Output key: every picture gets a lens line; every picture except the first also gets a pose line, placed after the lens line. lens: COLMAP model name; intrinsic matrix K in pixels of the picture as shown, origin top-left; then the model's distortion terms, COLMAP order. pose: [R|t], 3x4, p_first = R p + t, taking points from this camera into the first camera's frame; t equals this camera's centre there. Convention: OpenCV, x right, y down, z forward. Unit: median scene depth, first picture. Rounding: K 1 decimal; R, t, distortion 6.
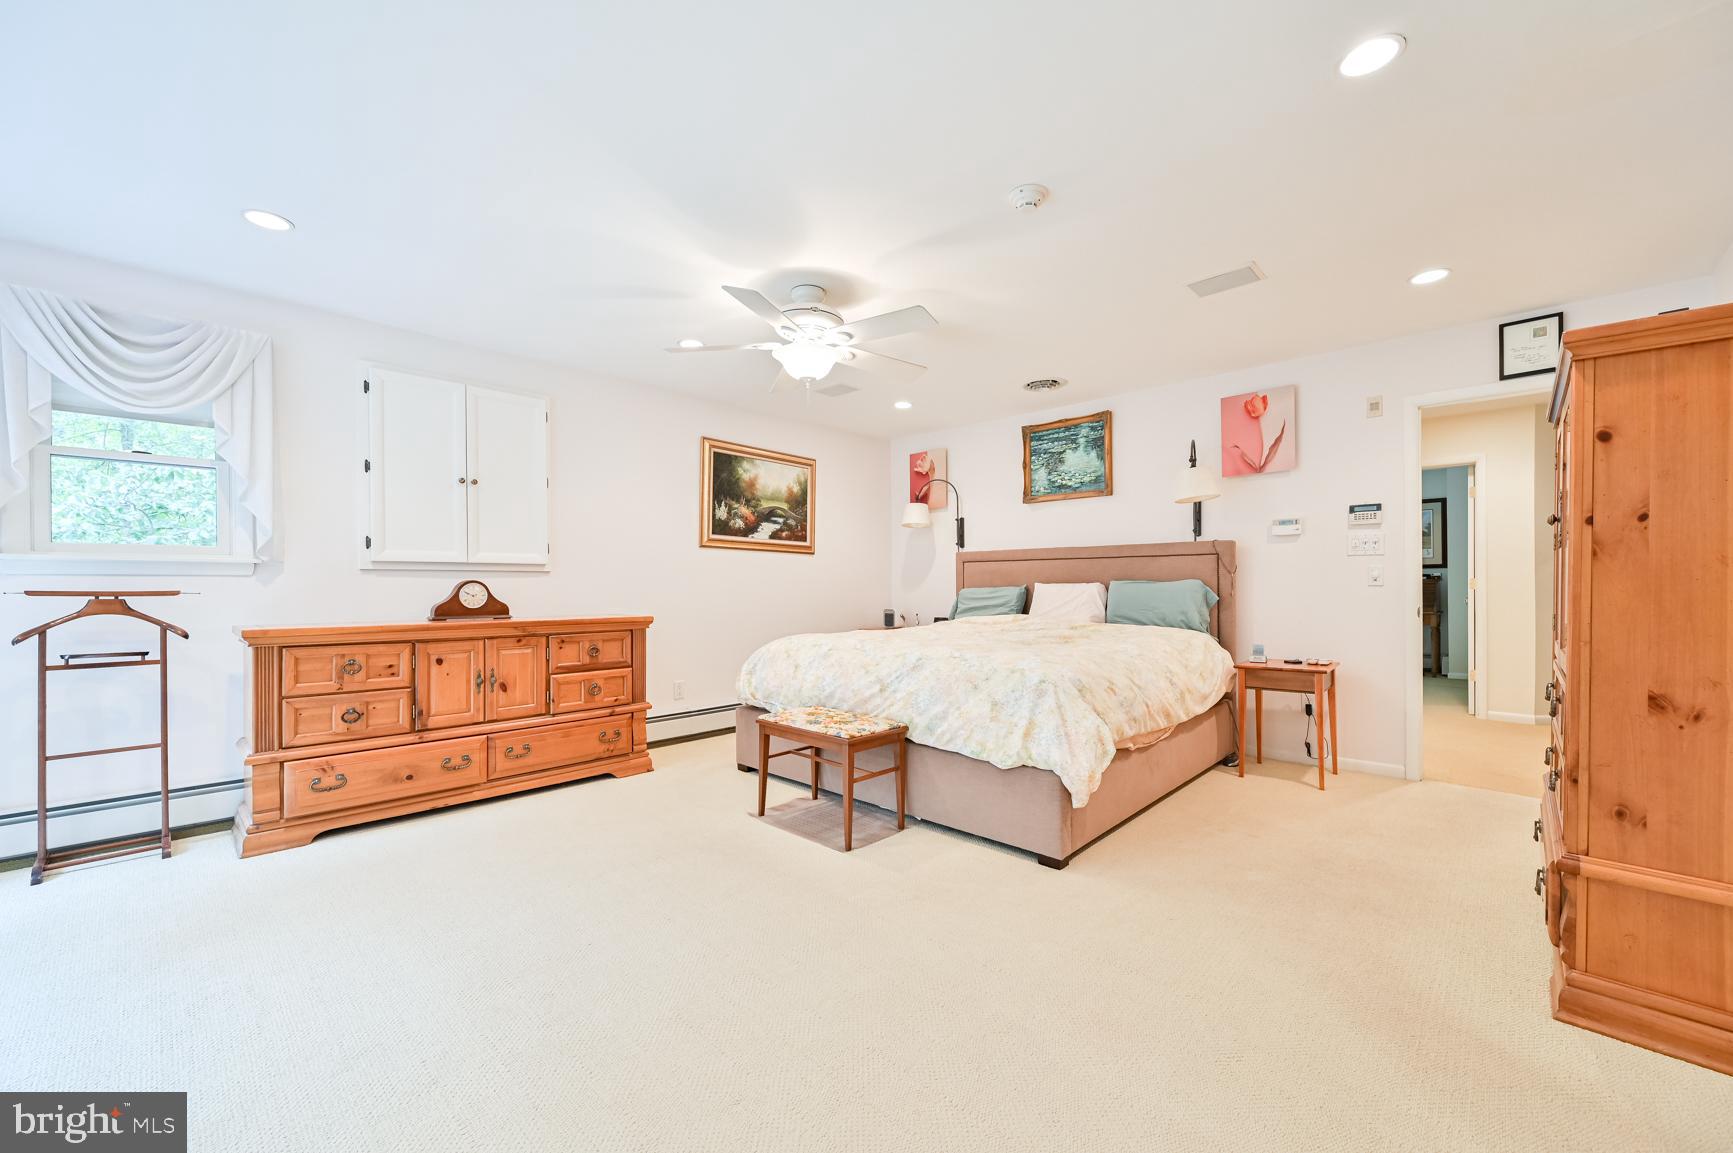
lens RADIAL K [[681.3, 0, 866.5], [0, 681.3, 586.6], [0, 0, 1]] dist [-0.002927, 0.000526]
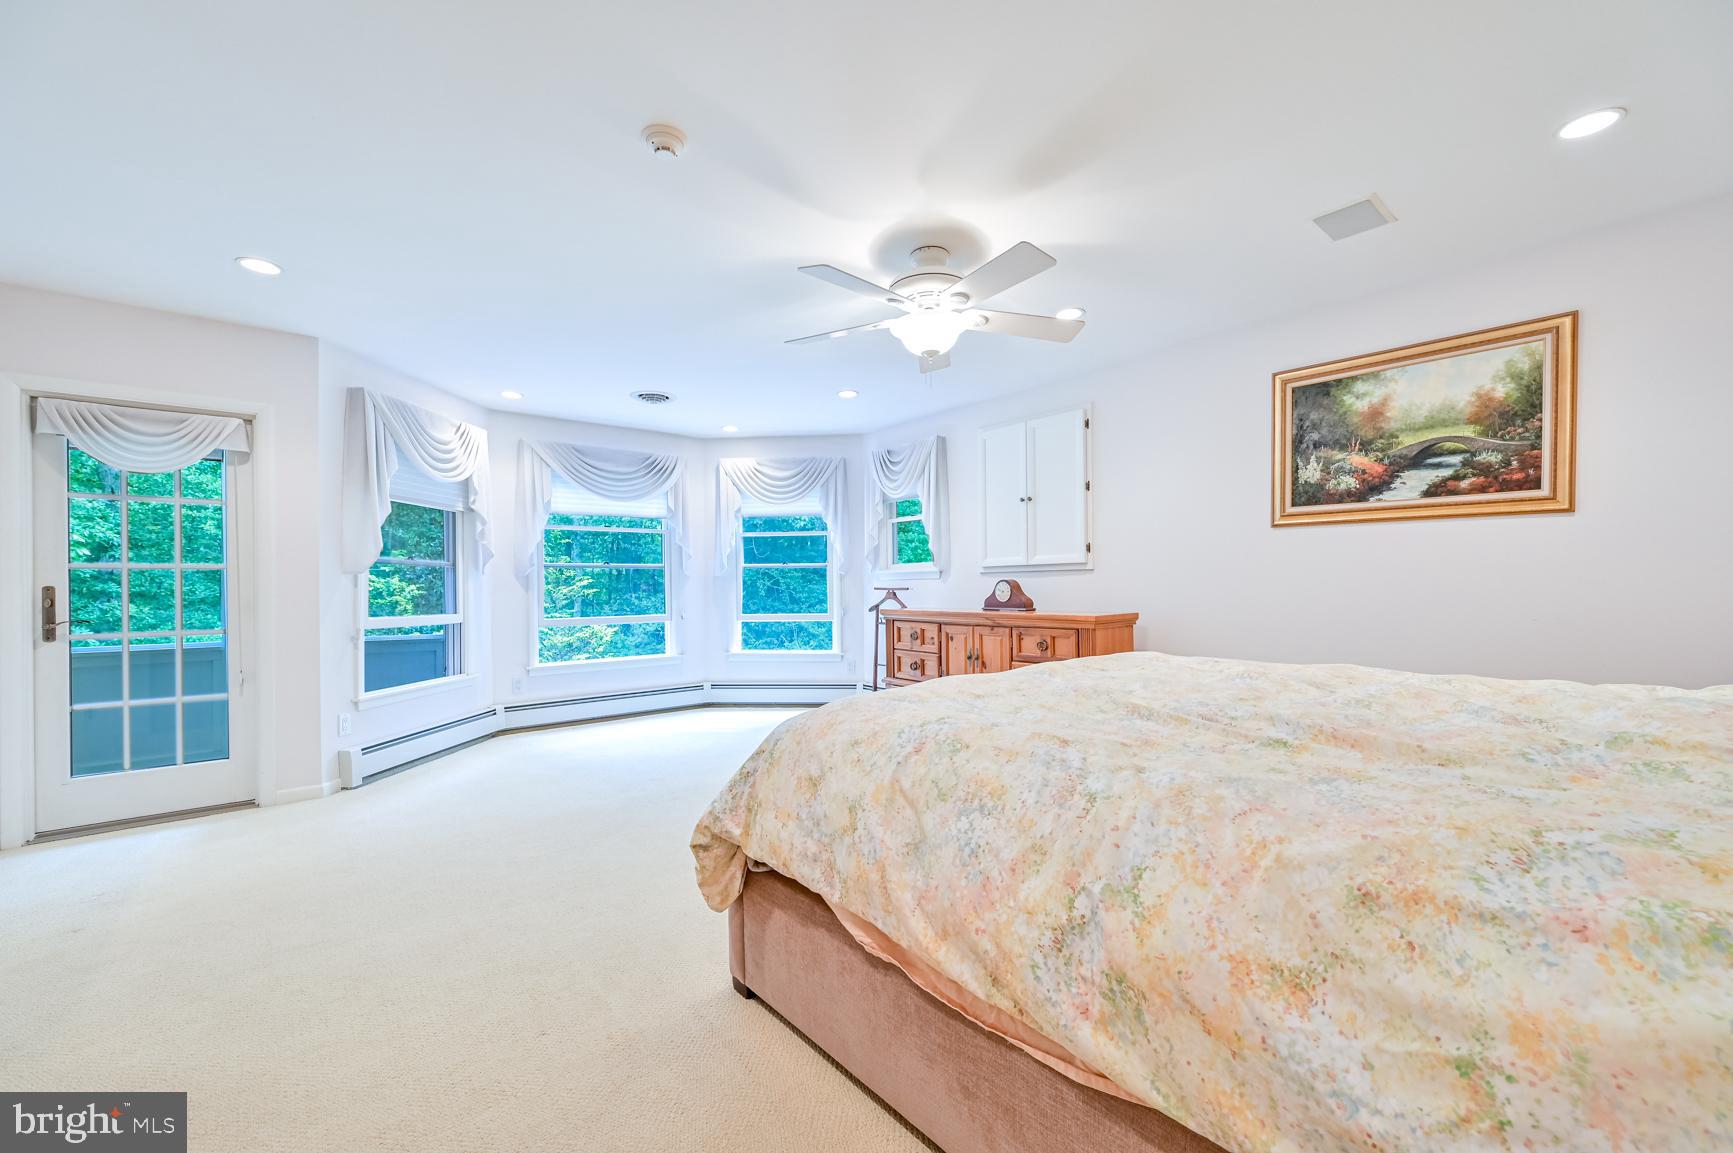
lens RADIAL K [[681.3, 0, 866.8], [0, 681.3, 585.7], [0, 0, 1]] dist [-0.002927, 0.000526]
pose [[-0.103953, 0.001754, -0.994581, 0.490255], [0.011293, 0.999936, 0.000583, -0.001511], [0.994518, -0.011171, -0.103966, 0.610442]]
